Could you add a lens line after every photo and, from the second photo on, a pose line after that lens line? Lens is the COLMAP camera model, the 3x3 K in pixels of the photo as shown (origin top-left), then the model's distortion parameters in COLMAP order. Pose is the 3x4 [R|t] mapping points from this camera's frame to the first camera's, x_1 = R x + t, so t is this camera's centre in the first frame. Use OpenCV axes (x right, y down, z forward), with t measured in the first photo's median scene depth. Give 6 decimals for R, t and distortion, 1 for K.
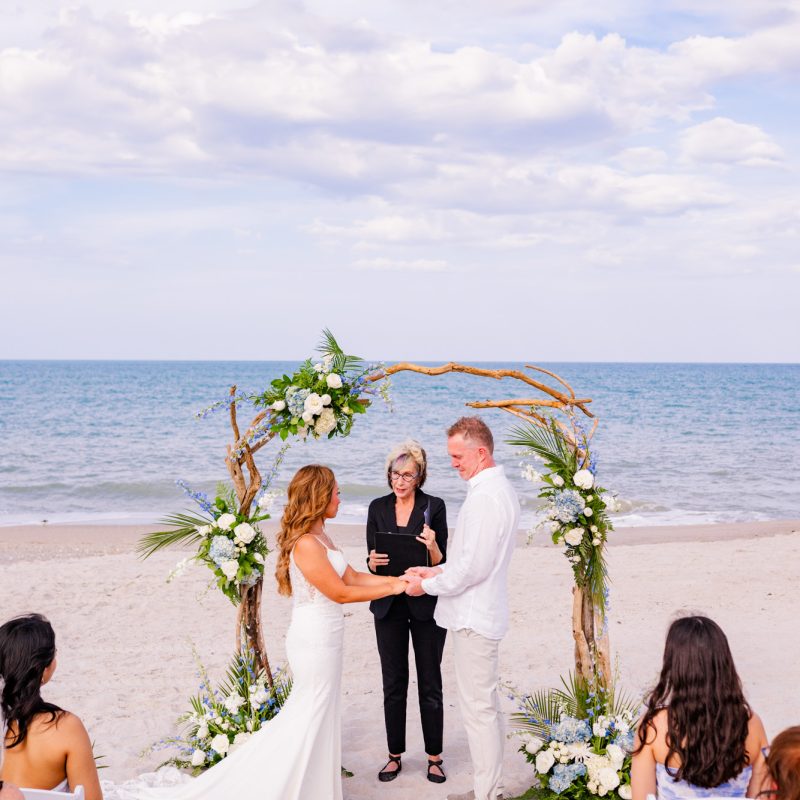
lens RADIAL K [[1402.5, 0, 368.5], [0, 1402.5, 413.1], [0, 0, 1]] dist [-0.005210, 0.055425]
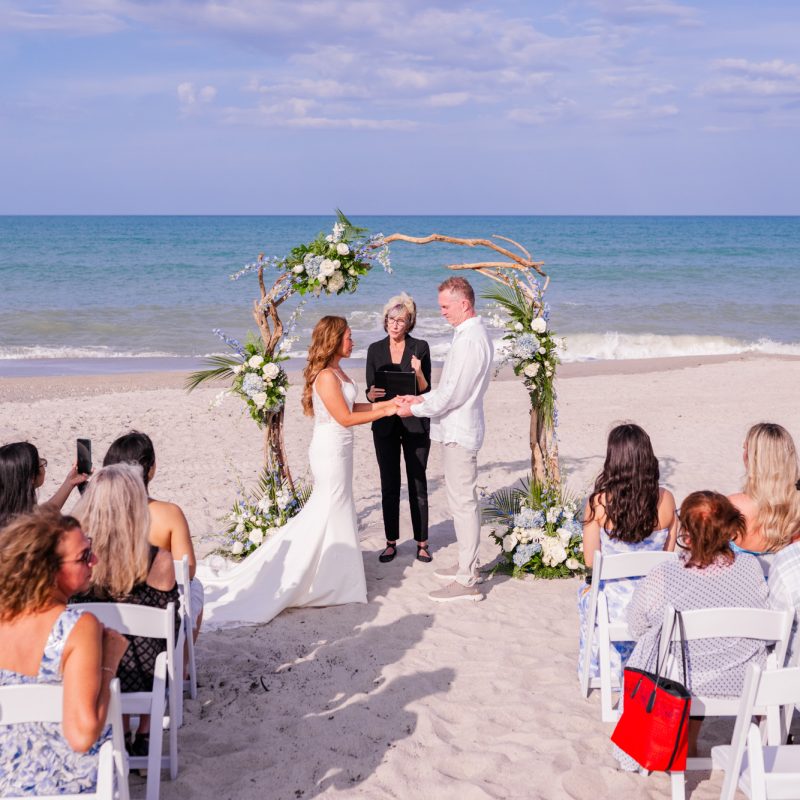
lens RADIAL K [[1272.1, 0, 423.3], [0, 1272.1, 362.8], [0, 0, 1]] dist [-0.007087, -0.154102]
pose [[0.996776, -0.013552, 0.079078, -0.043189], [0.007288, 0.996850, 0.078968, -0.010761], [-0.079899, -0.078137, 0.993736, -0.145409]]
